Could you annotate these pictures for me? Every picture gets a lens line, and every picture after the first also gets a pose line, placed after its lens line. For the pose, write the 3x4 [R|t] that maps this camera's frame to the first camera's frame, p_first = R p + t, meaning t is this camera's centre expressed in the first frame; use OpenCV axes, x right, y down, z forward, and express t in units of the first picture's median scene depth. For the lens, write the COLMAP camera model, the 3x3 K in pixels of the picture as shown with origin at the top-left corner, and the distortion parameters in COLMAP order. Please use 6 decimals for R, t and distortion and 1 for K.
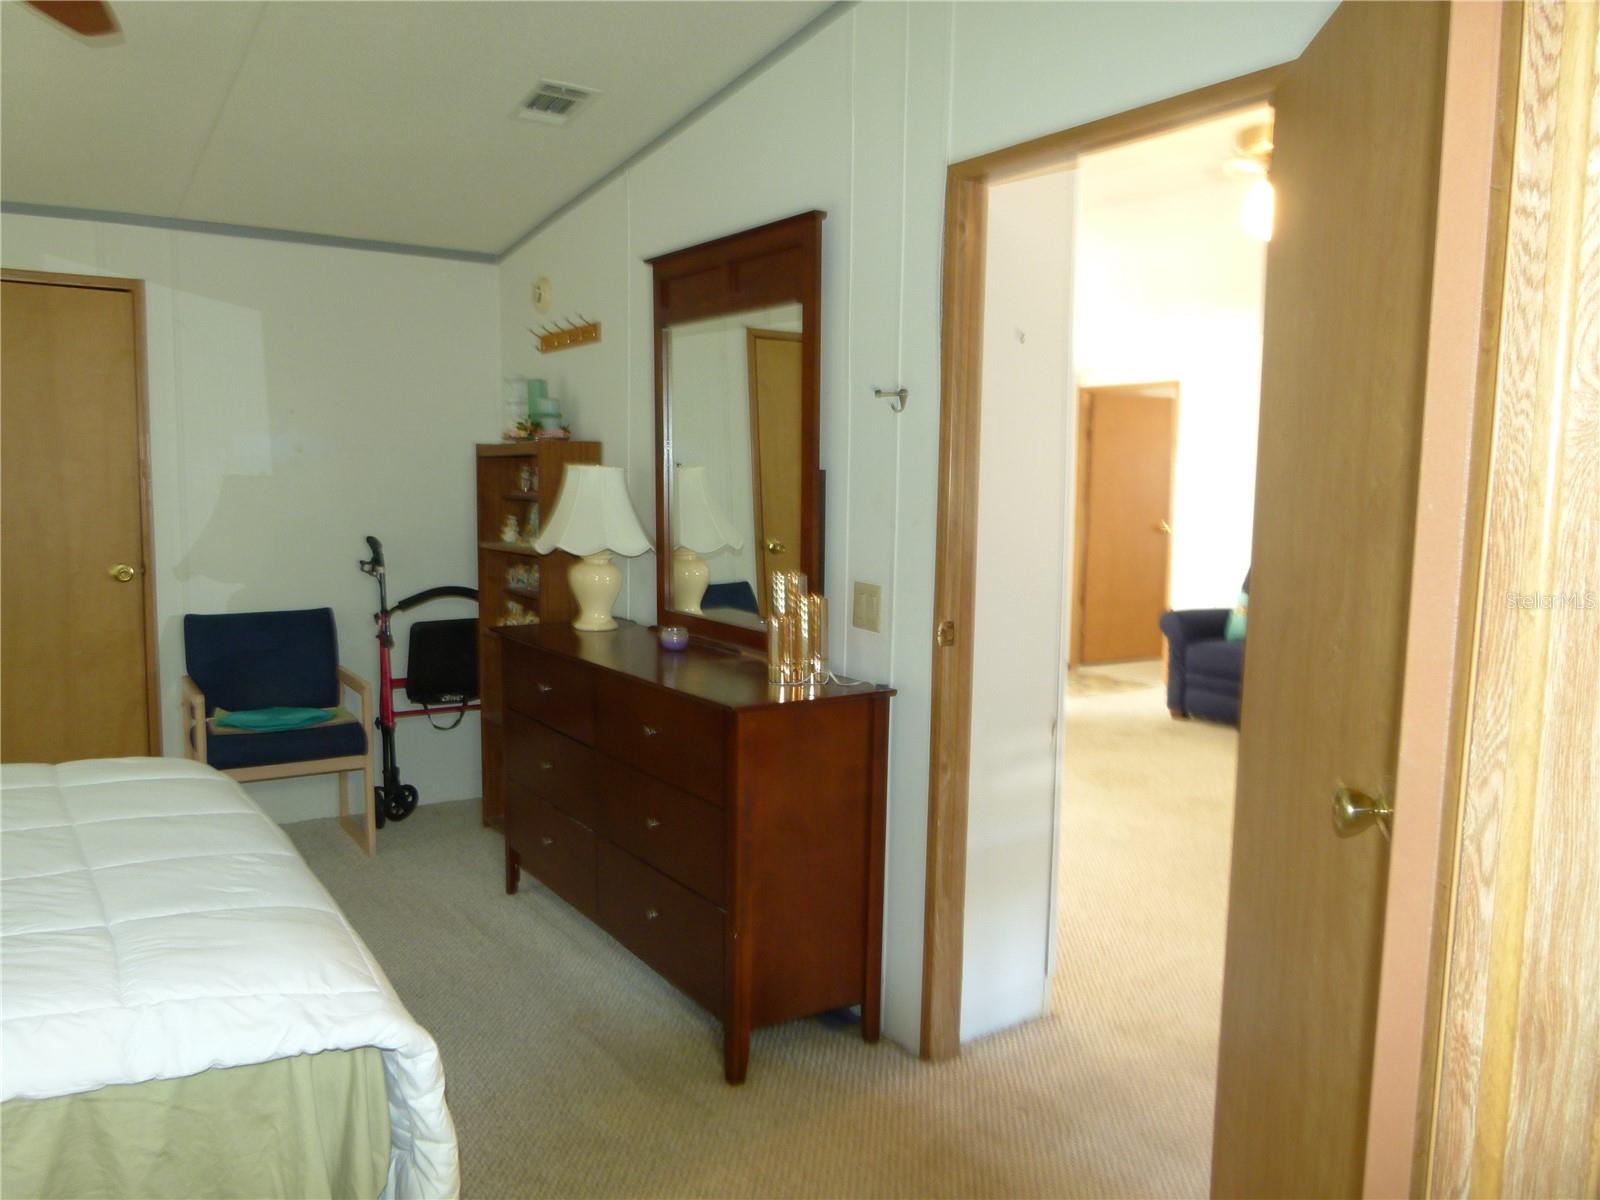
lens RADIAL K [[1200.1, 0, 778.0], [0, 1200.1, 604.7], [0, 0, 1]] dist [-0.047109, 0.042322]
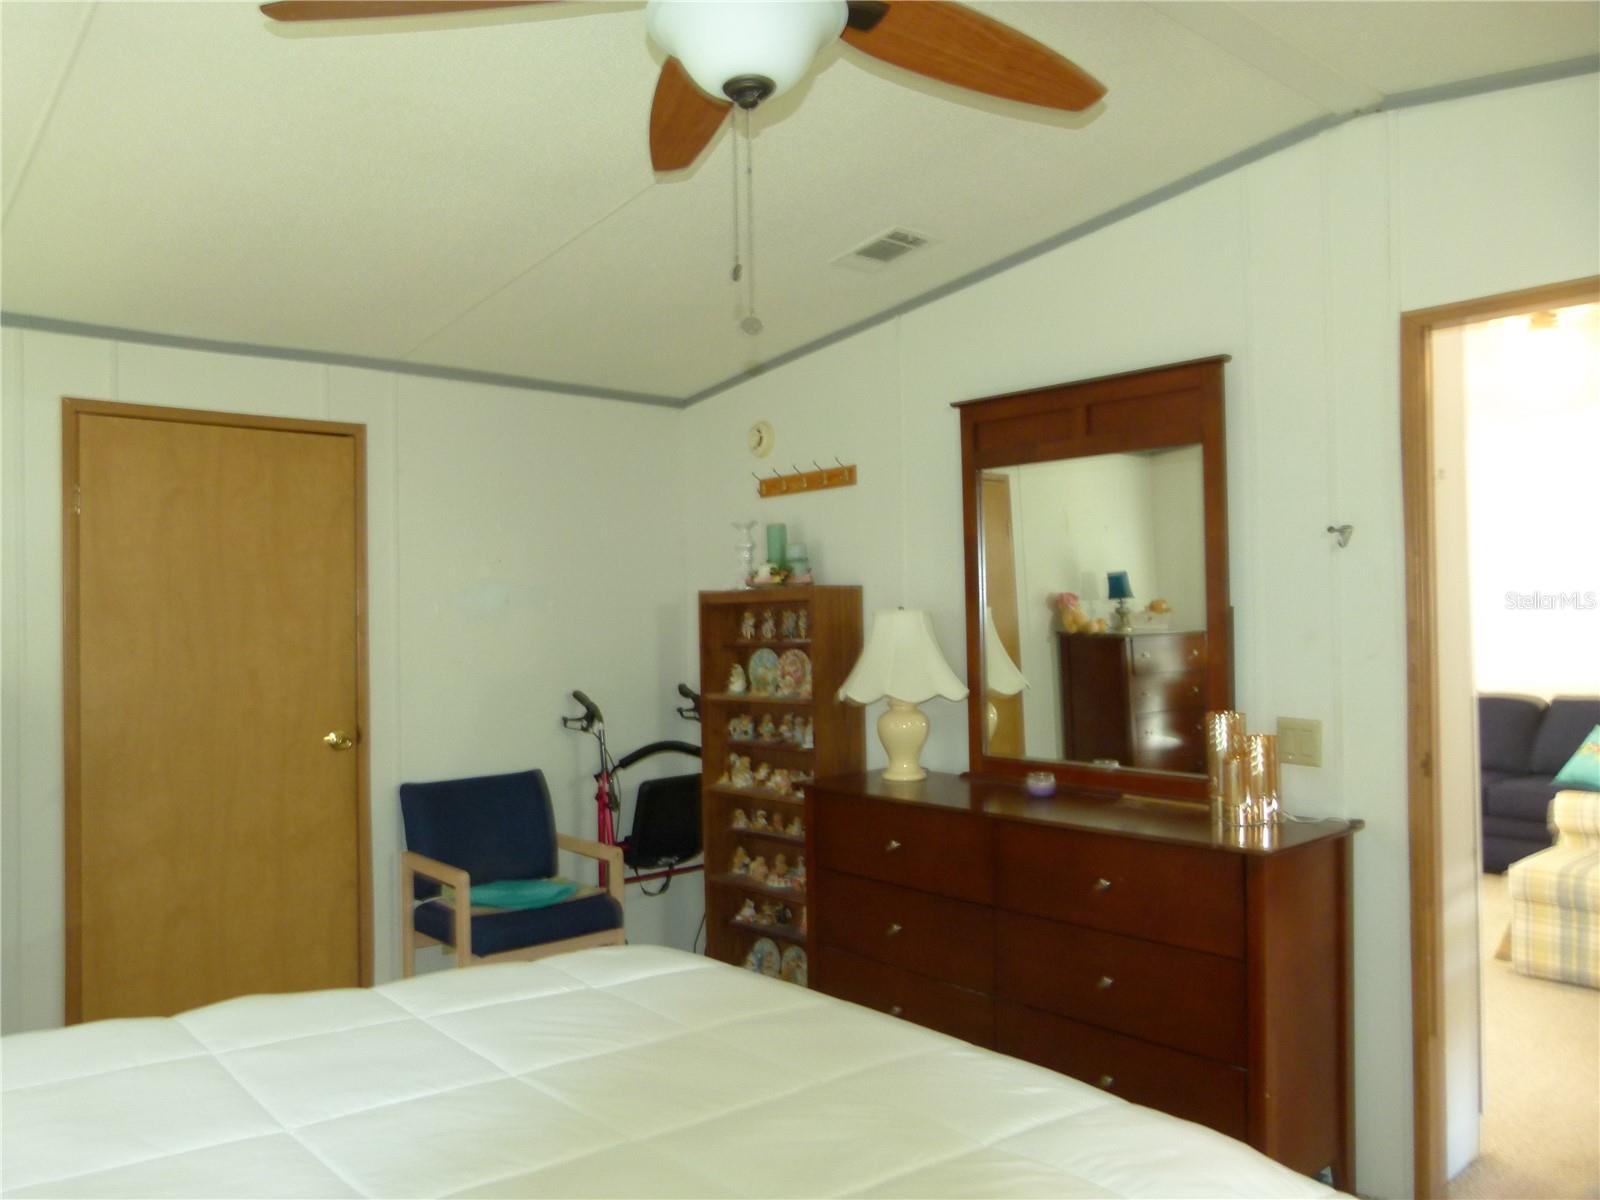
lens RADIAL K [[1200.1, 0, 796.2], [0, 1200.1, 585.5], [0, 0, 1]] dist [-0.047109, 0.042322]
pose [[0.991802, -0.022307, 0.125822, -0.310773], [0.038926, 0.990590, -0.131209, -0.009810], [-0.121711, 0.135031, 0.983338, 0.043333]]
